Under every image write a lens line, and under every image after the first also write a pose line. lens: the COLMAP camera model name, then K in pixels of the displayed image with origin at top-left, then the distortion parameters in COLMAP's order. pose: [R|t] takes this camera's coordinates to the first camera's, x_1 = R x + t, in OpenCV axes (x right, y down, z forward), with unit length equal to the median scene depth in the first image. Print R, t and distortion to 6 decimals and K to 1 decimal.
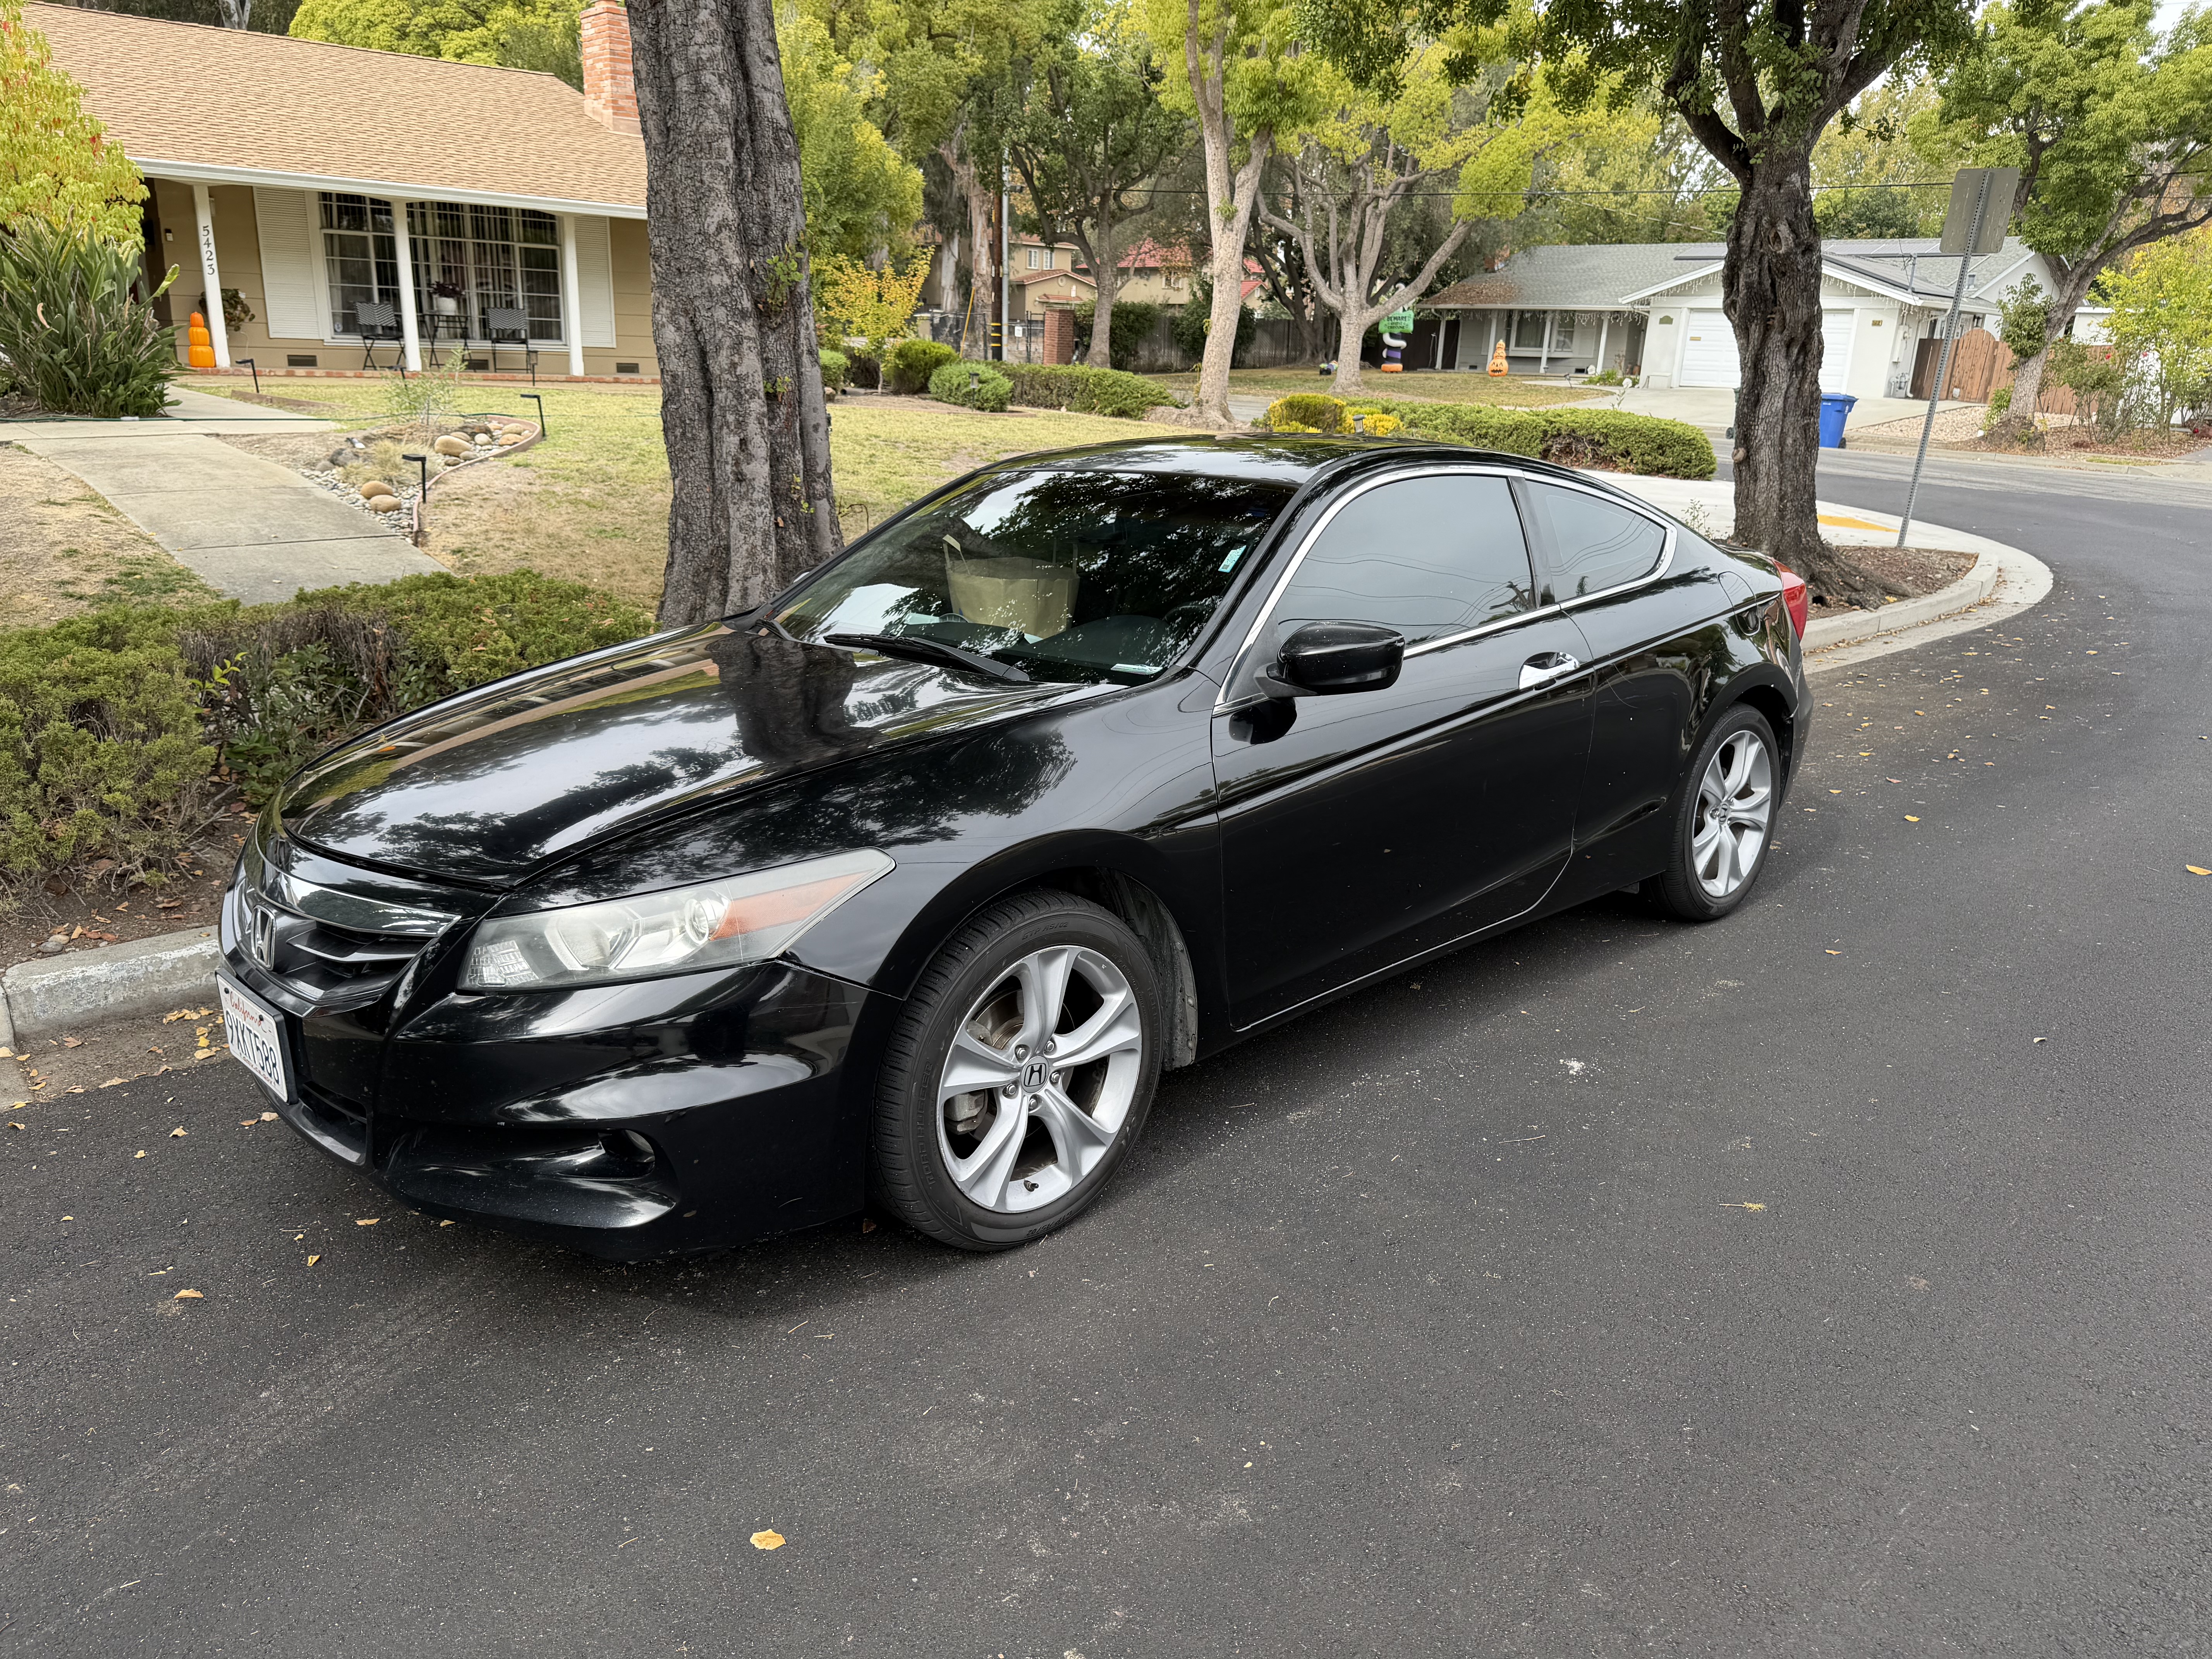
lens RADIAL K [[1620.2, 0, 1107.6], [0, 1620.2, 831.1], [0, 0, 1]] dist [0.001938, -0.003690]
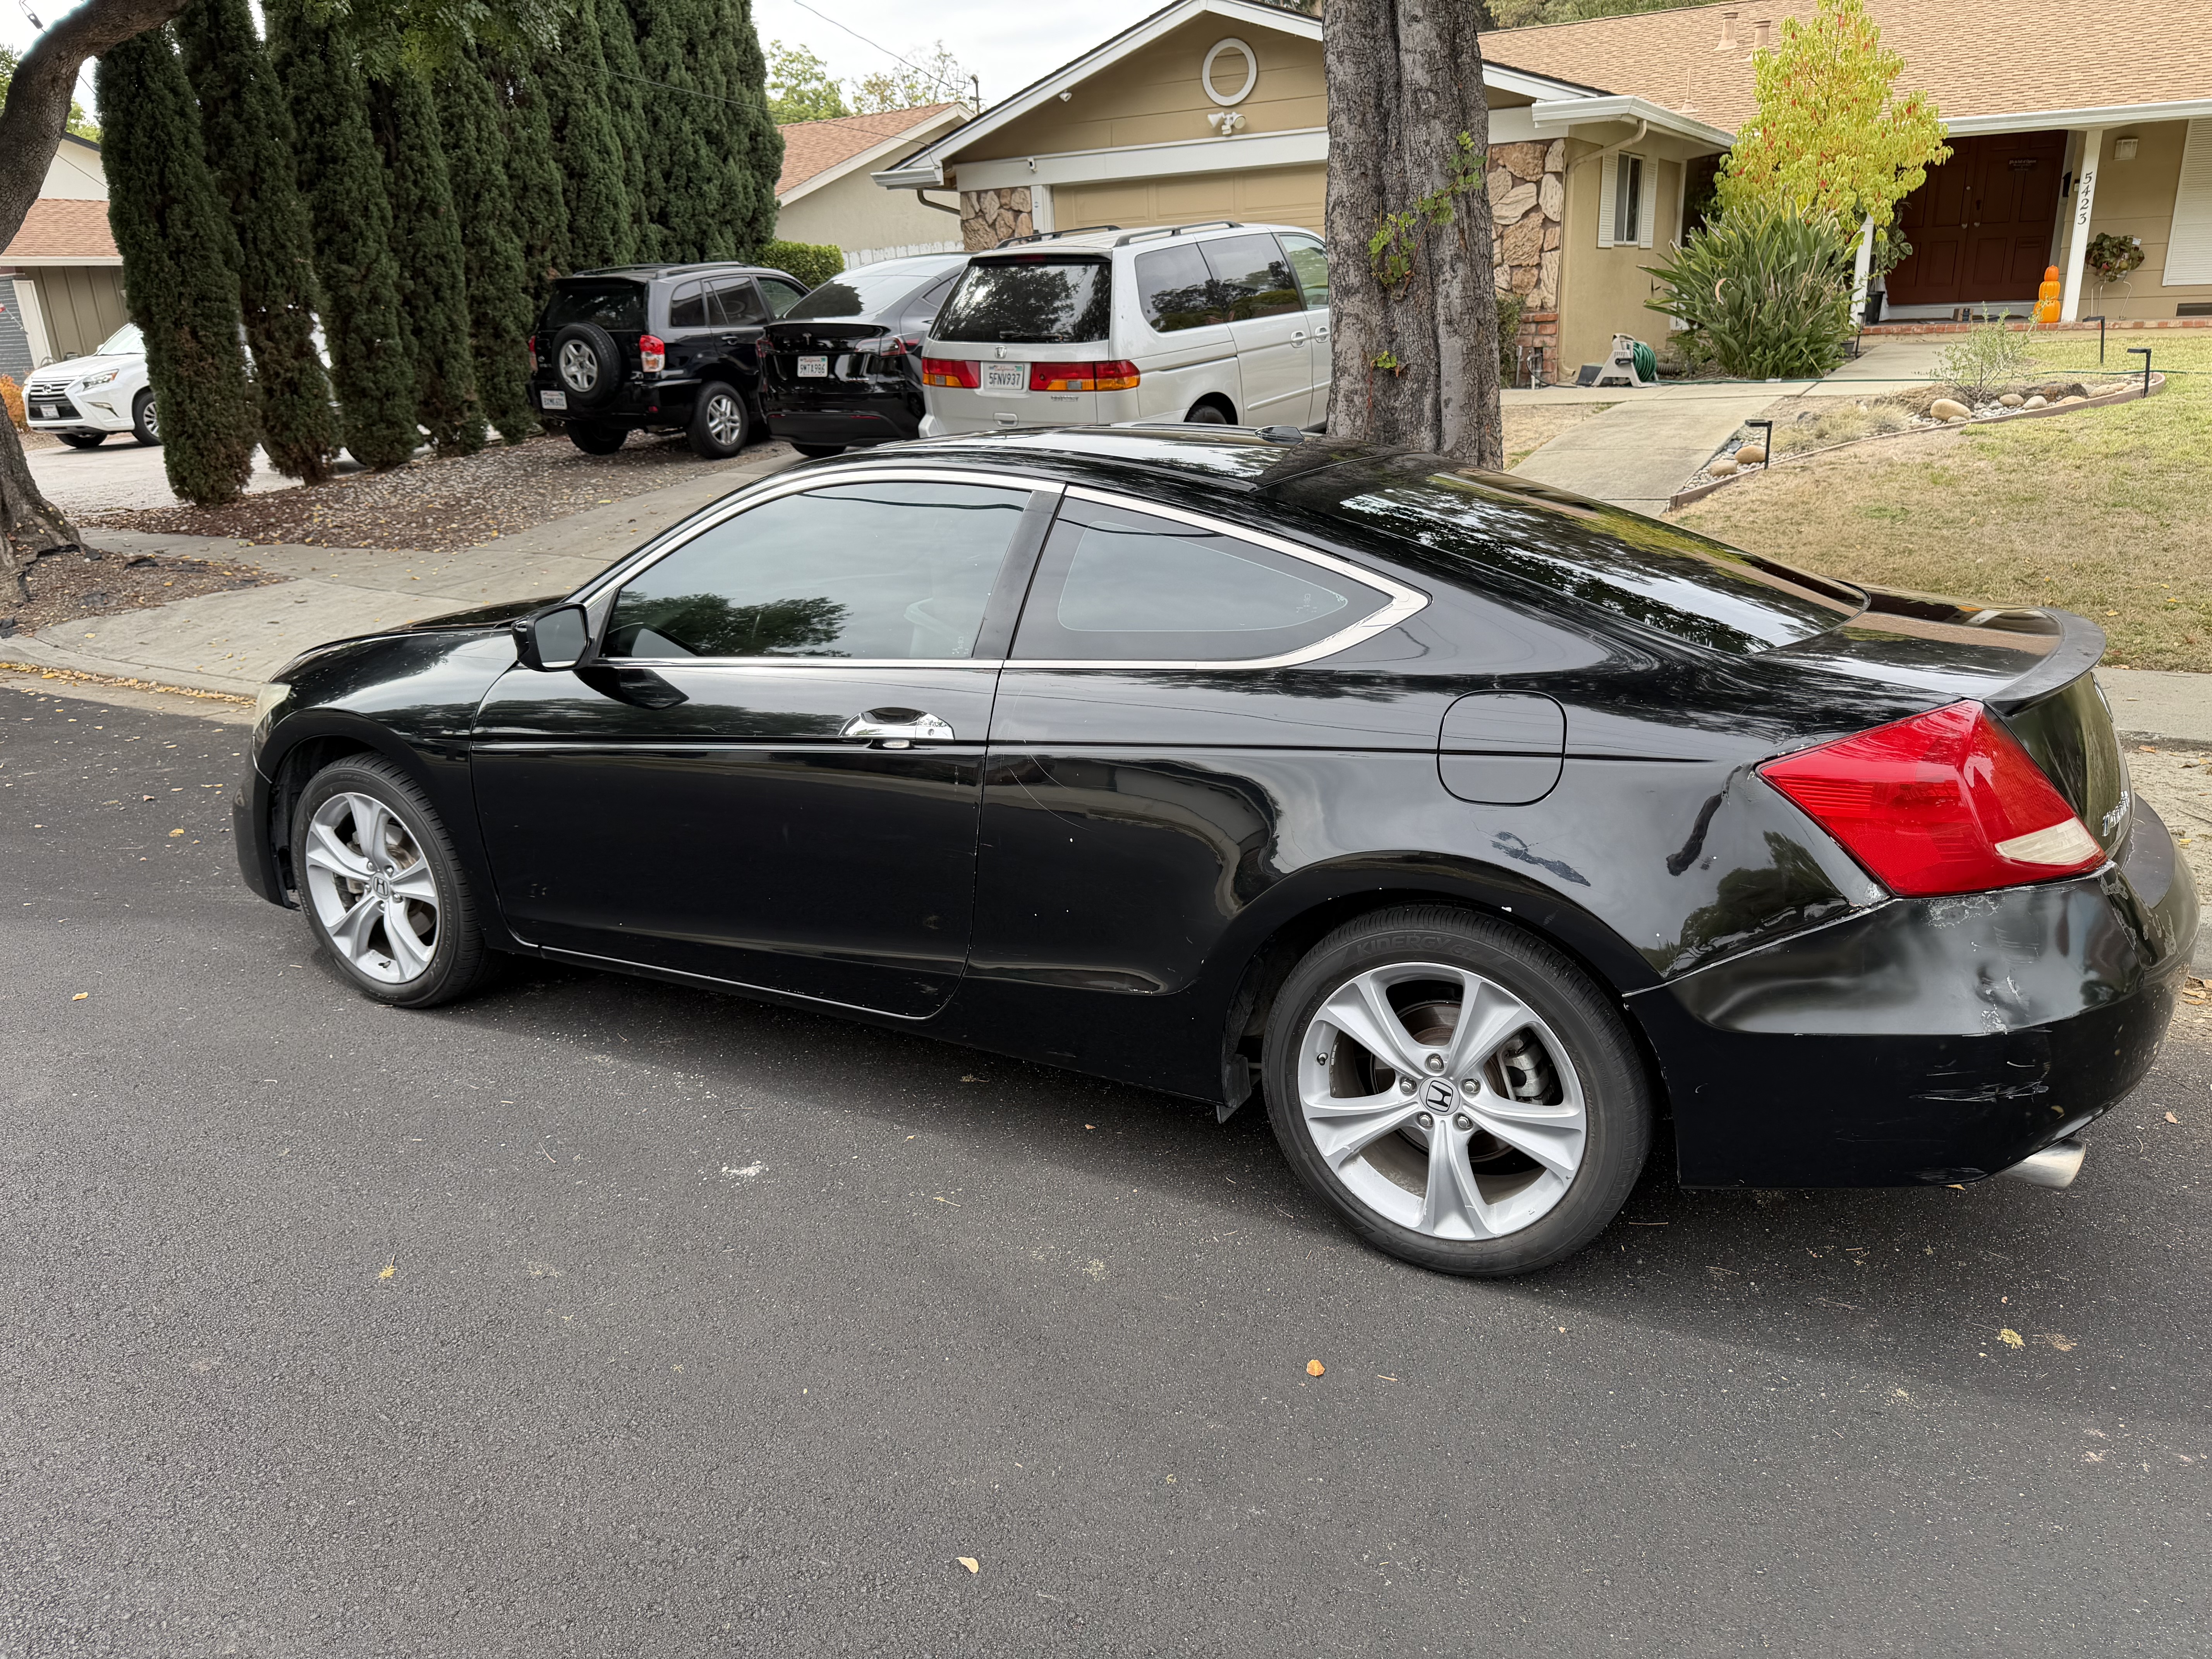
lens RADIAL K [[1620.2, 0, 1115.0], [0, 1620.2, 829.5], [0, 0, 1]] dist [0.001938, -0.003690]
pose [[0.293916, 0.258065, -0.920335, 0.725326], [-0.230386, 0.953602, 0.193818, -0.159833], [0.927651, 0.155066, 0.339733, 0.571111]]
